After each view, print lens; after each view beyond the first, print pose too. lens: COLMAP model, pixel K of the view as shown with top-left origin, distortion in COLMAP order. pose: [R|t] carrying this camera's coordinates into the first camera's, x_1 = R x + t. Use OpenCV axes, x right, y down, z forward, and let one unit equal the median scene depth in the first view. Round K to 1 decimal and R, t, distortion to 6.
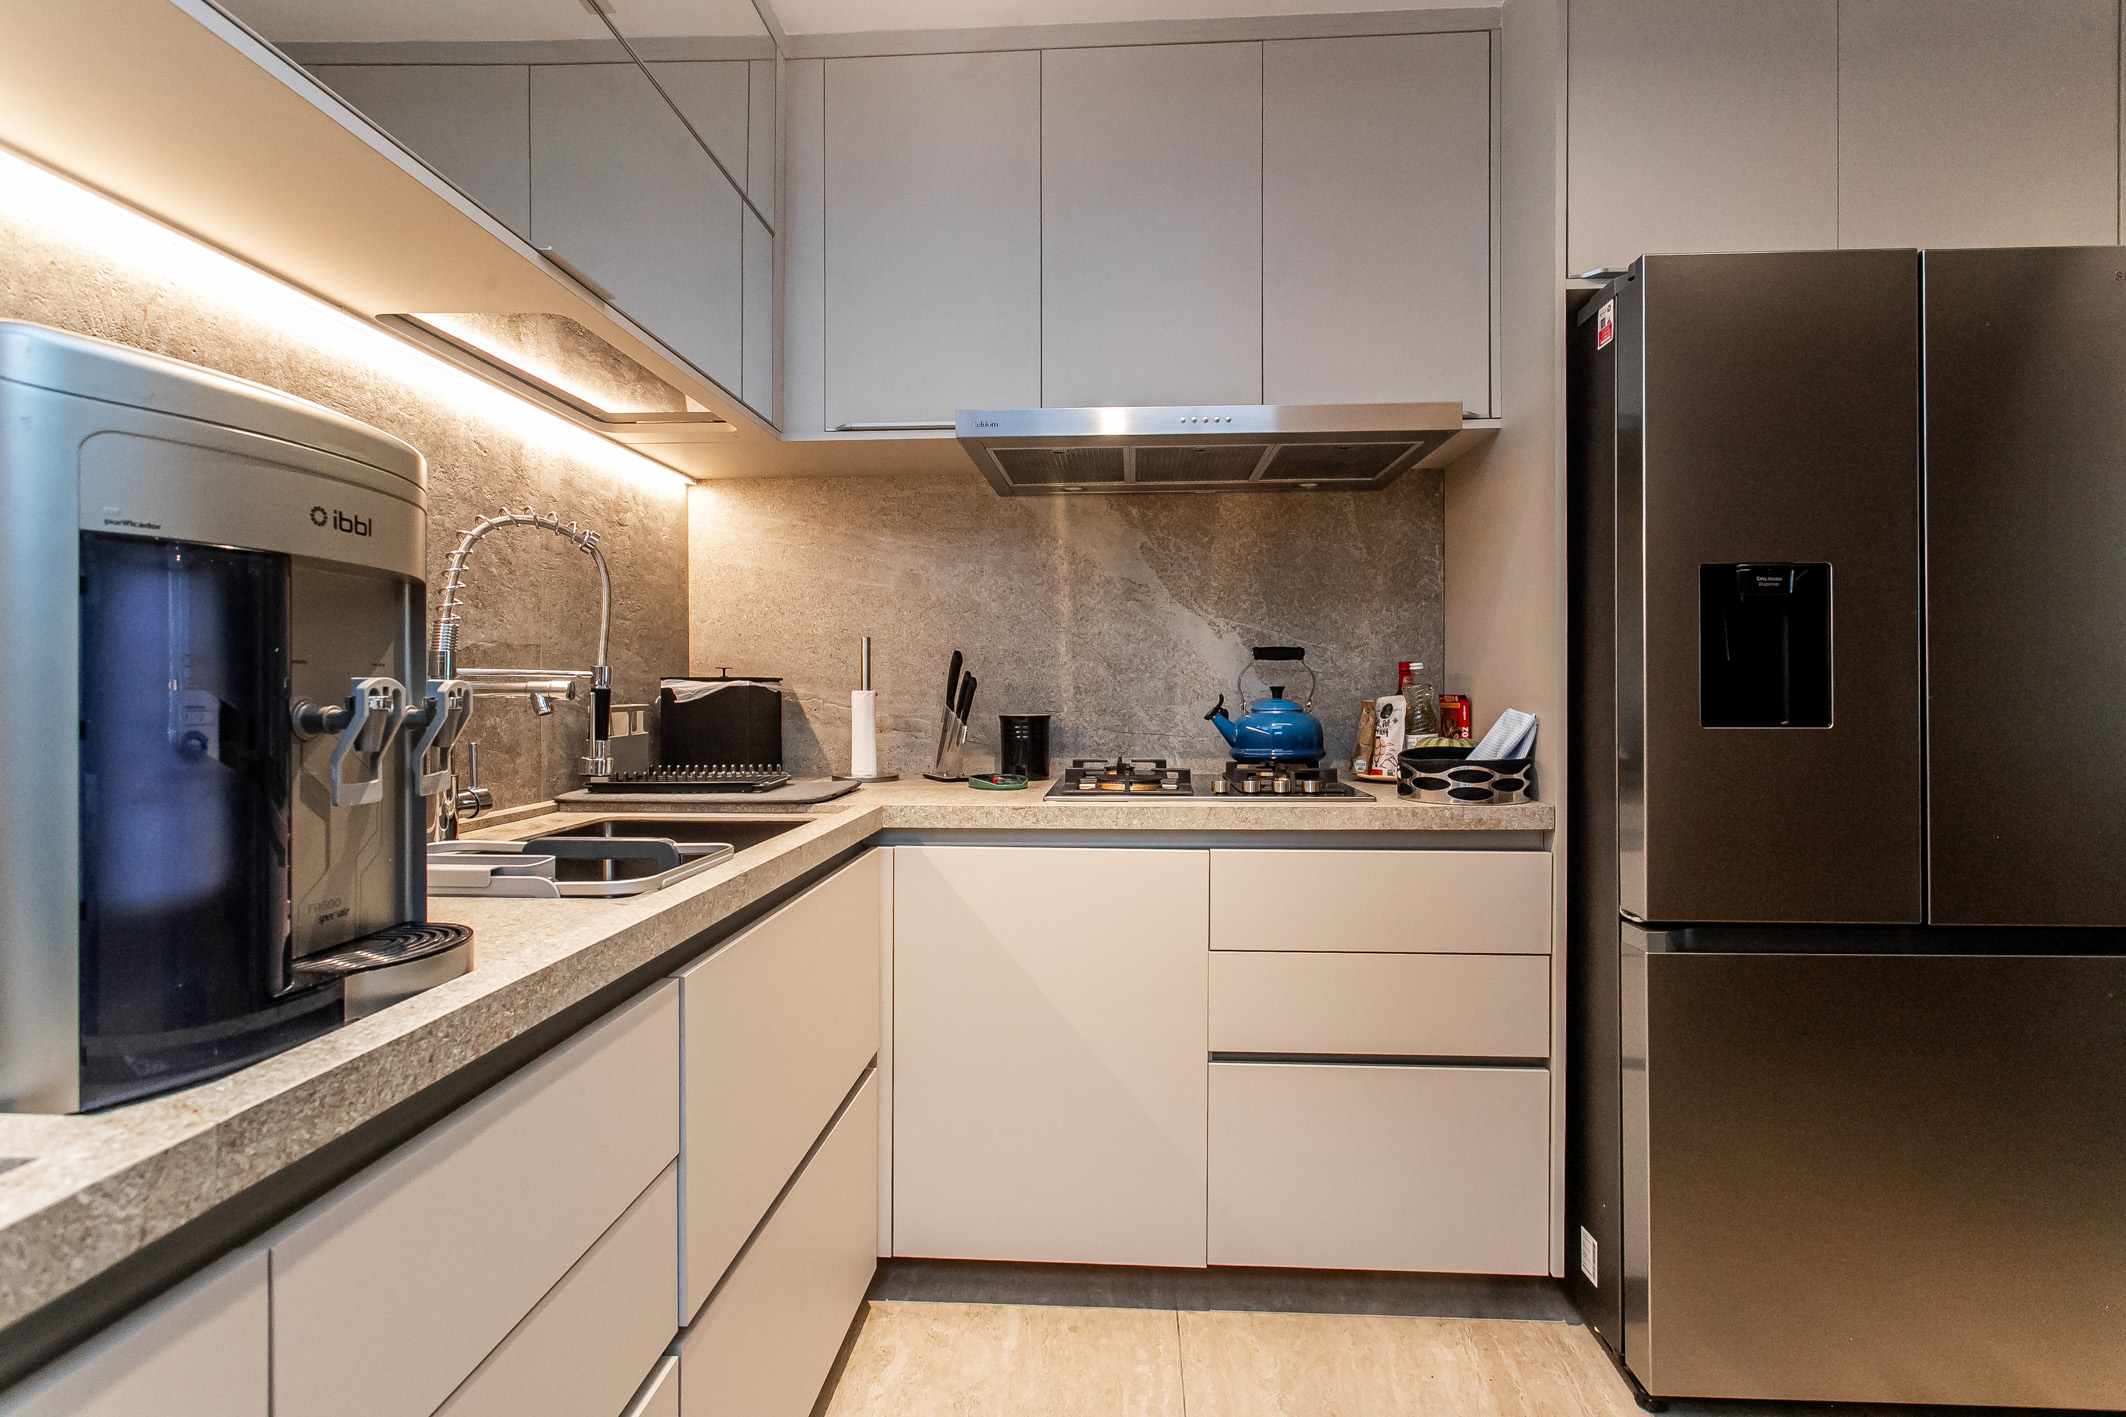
lens RADIAL K [[1017.9, 0, 1054.1], [0, 1017.9, 702.0], [0, 0, 1]] dist [0.002754, -0.000420]
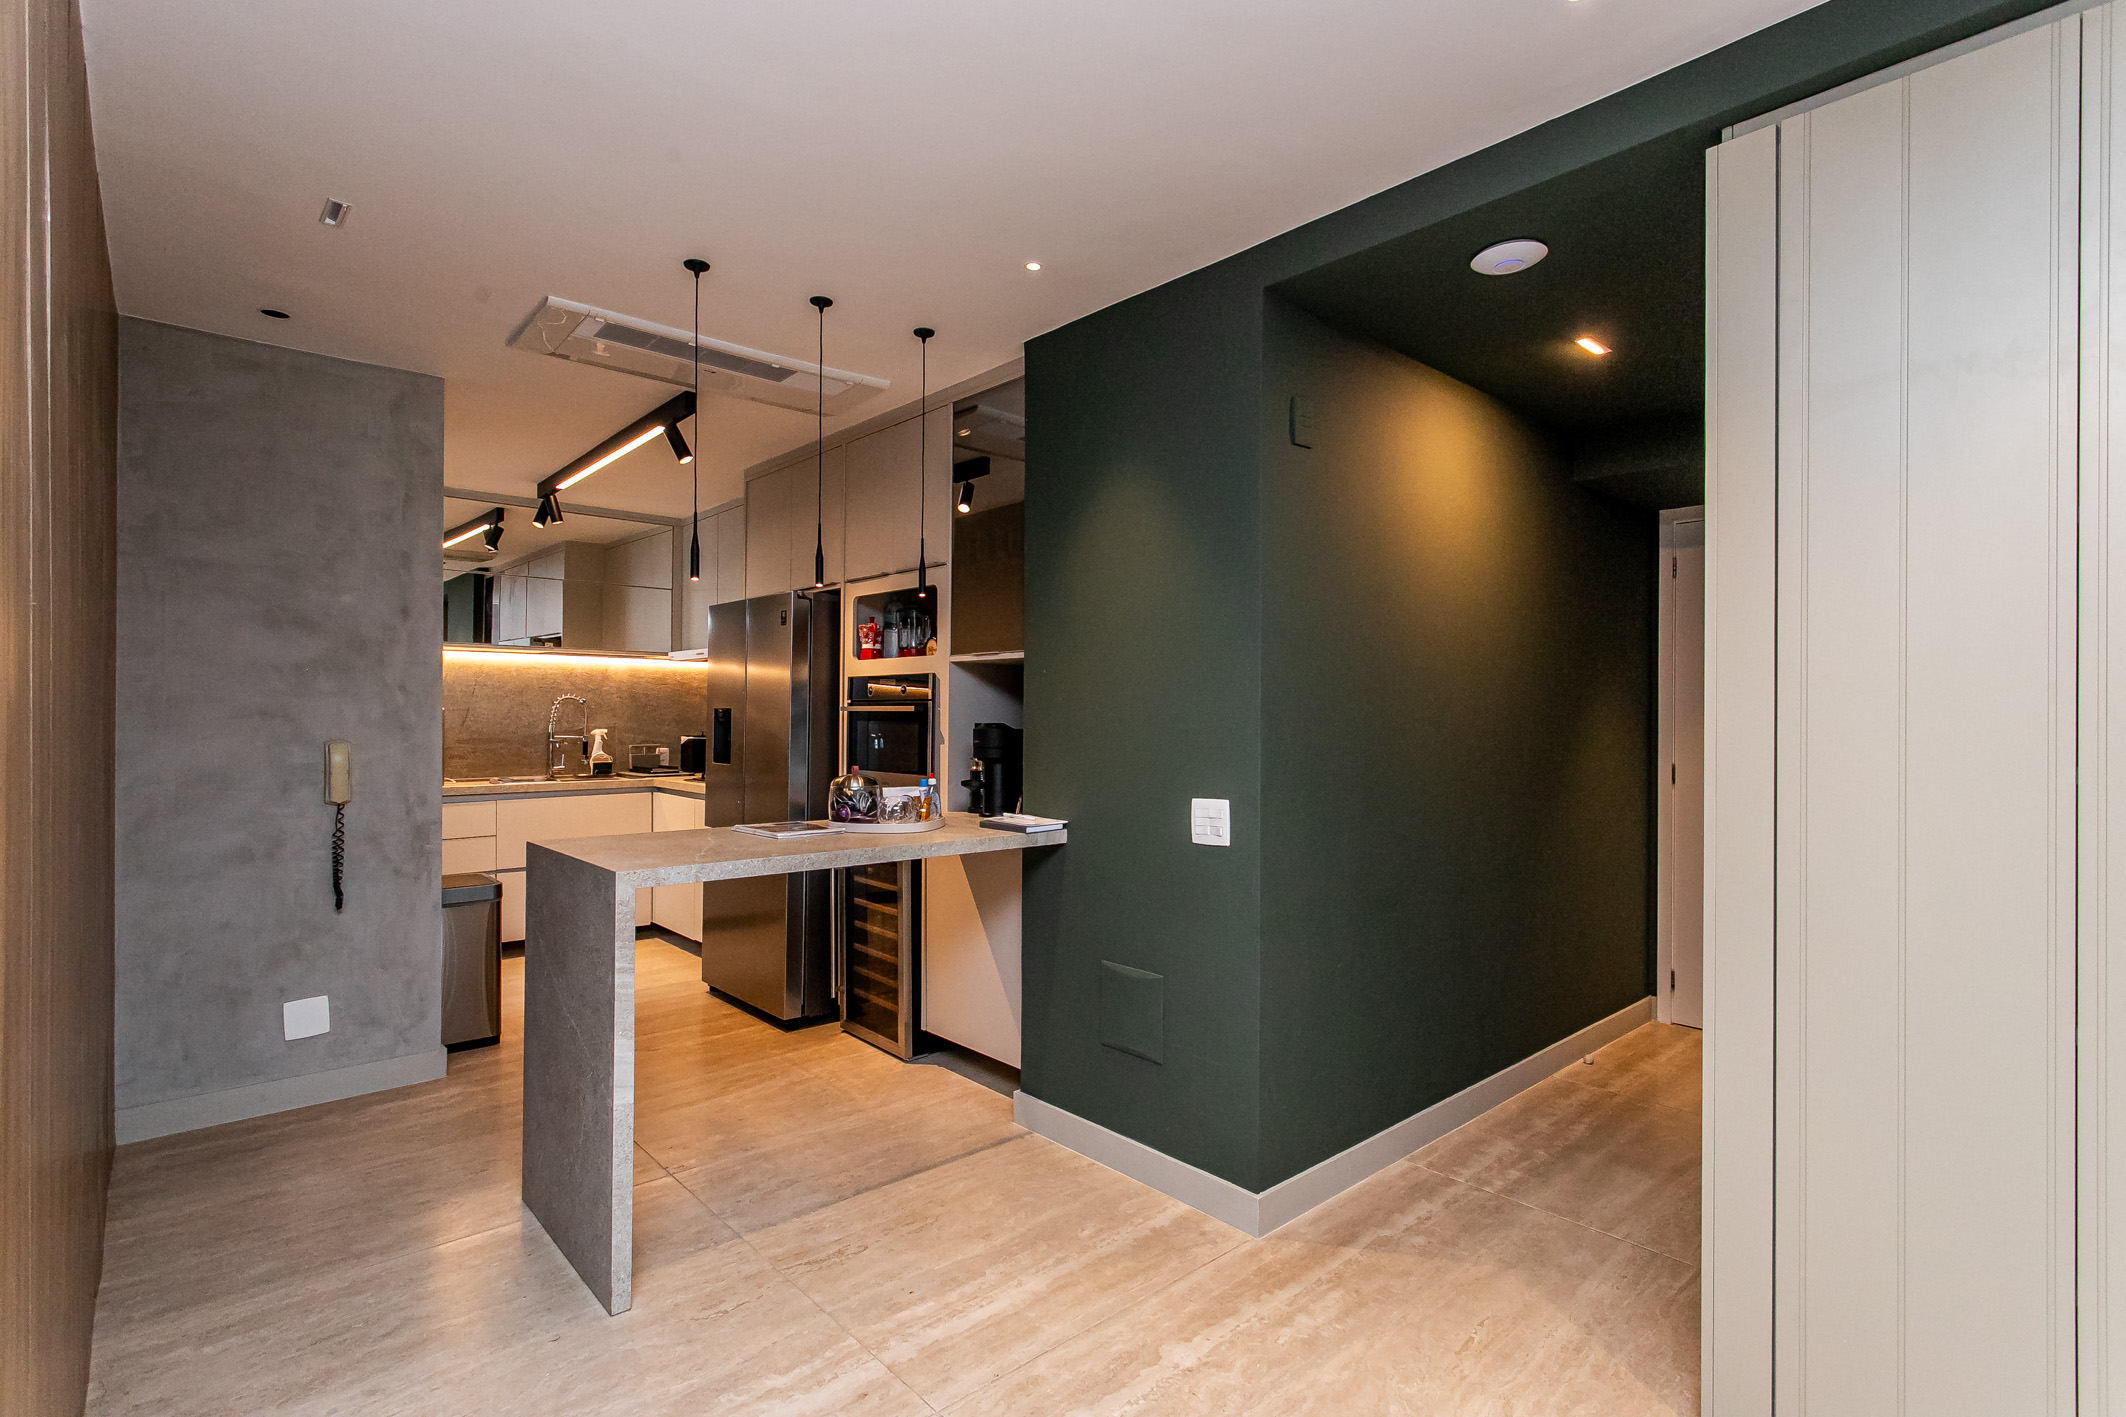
lens RADIAL K [[1017.9, 0, 1070.2], [0, 1017.9, 715.1], [0, 0, 1]] dist [0.002754, -0.000420]
pose [[0.718138, 0.006026, -0.695874, 2.433449], [-0.017171, 0.999811, -0.009063, -0.074572], [0.695688, 0.018458, 0.718106, -0.316288]]
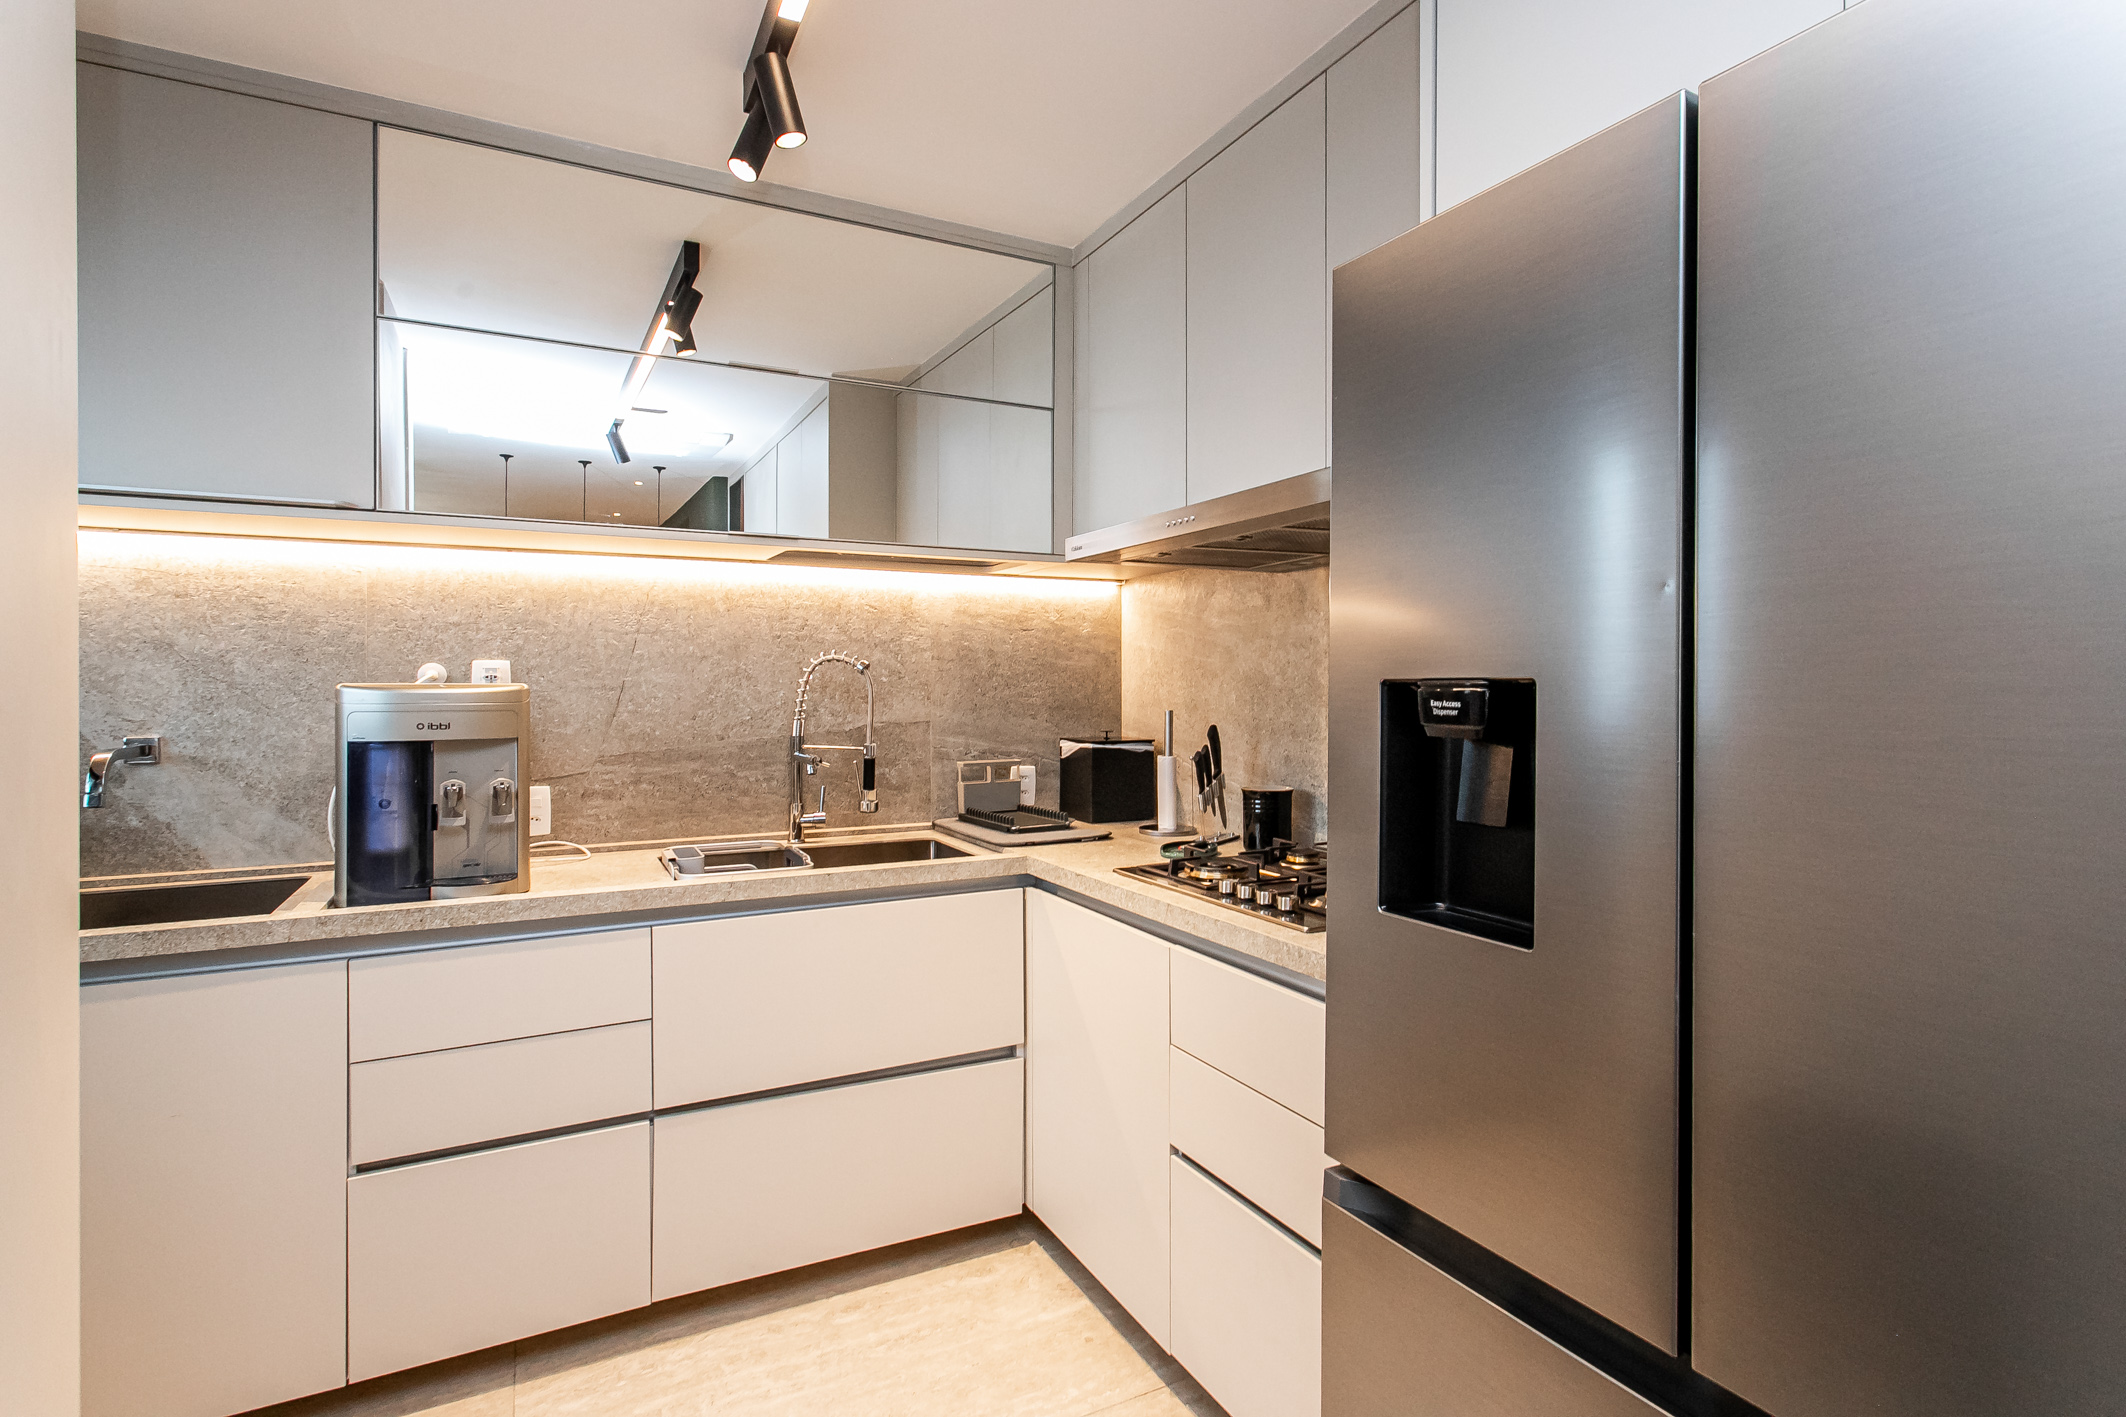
lens RADIAL K [[1017.9, 0, 1055.6], [0, 1017.9, 686.4], [0, 0, 1]] dist [0.002754, -0.000420]
pose [[0.510742, 0.000716, -0.859734, 0.779000], [-0.008548, 0.999954, -0.004246, -0.087416], [0.859692, 0.009518, 0.510725, 0.301748]]
